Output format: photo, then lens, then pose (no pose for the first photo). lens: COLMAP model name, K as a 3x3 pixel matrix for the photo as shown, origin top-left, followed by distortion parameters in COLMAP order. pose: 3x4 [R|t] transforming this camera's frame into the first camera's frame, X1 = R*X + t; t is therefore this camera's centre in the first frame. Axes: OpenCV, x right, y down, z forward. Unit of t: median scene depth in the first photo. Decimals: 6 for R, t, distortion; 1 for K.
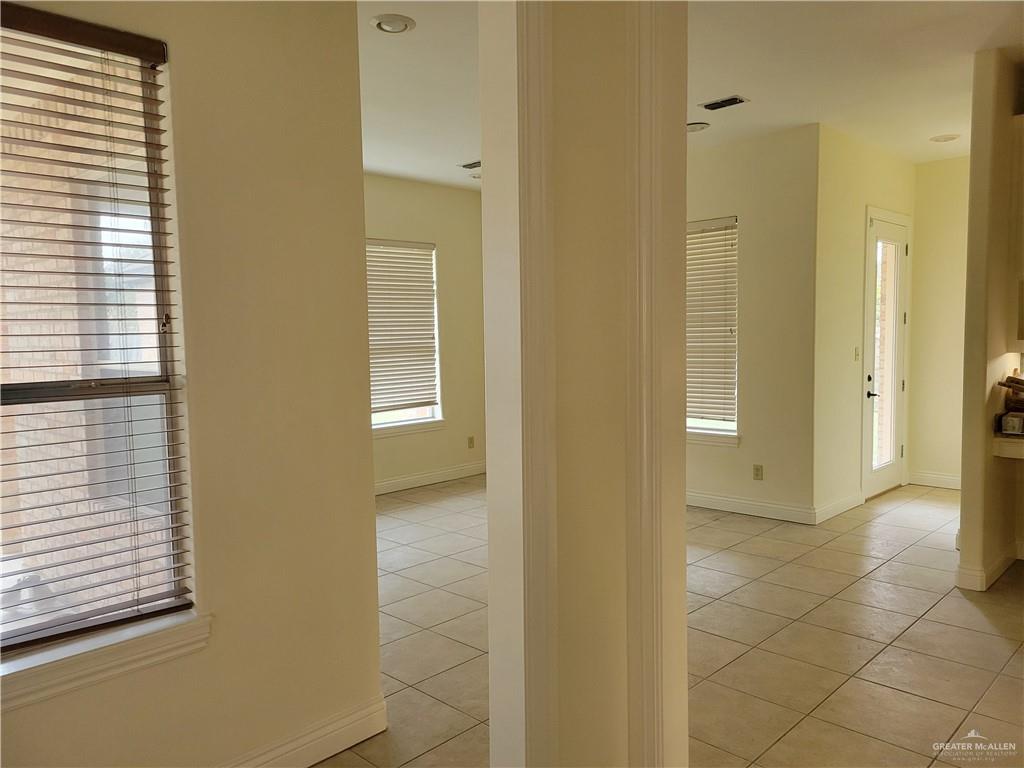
lens RADIAL K [[771.6, 0, 513.6], [0, 771.6, 390.7], [0, 0, 1]] dist [0.056575, -0.048271]
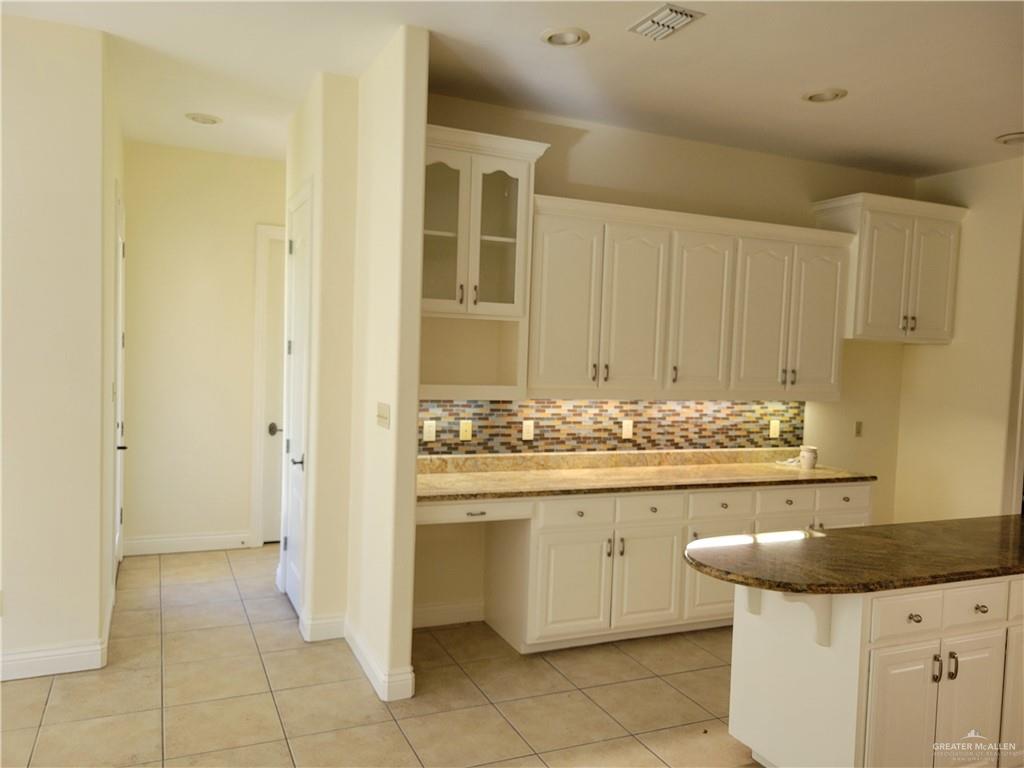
lens RADIAL K [[771.6, 0, 513.6], [0, 771.6, 390.7], [0, 0, 1]] dist [0.056575, -0.048271]
pose [[0.360327, -0.015877, 0.932691, -0.077100], [0.027934, 0.999590, 0.006224, -0.042692], [-0.932408, 0.023811, 0.360622, 0.421861]]
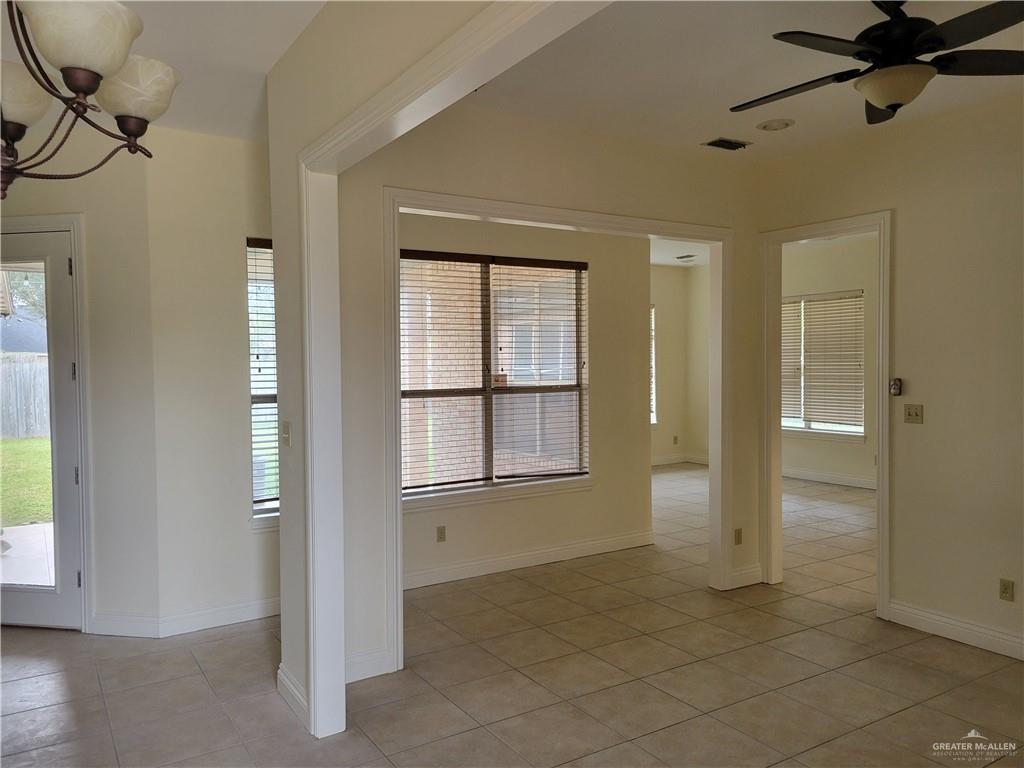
lens RADIAL K [[767.5, 0, 534.9], [0, 767.5, 385.6], [0, 0, 1]] dist [0.073558, 0.002392]
pose [[0.978115, 0.014500, -0.207557, -0.019737], [-0.022624, 0.999066, -0.036821, 0.031617], [0.206829, 0.040711, 0.977530, -0.592438]]
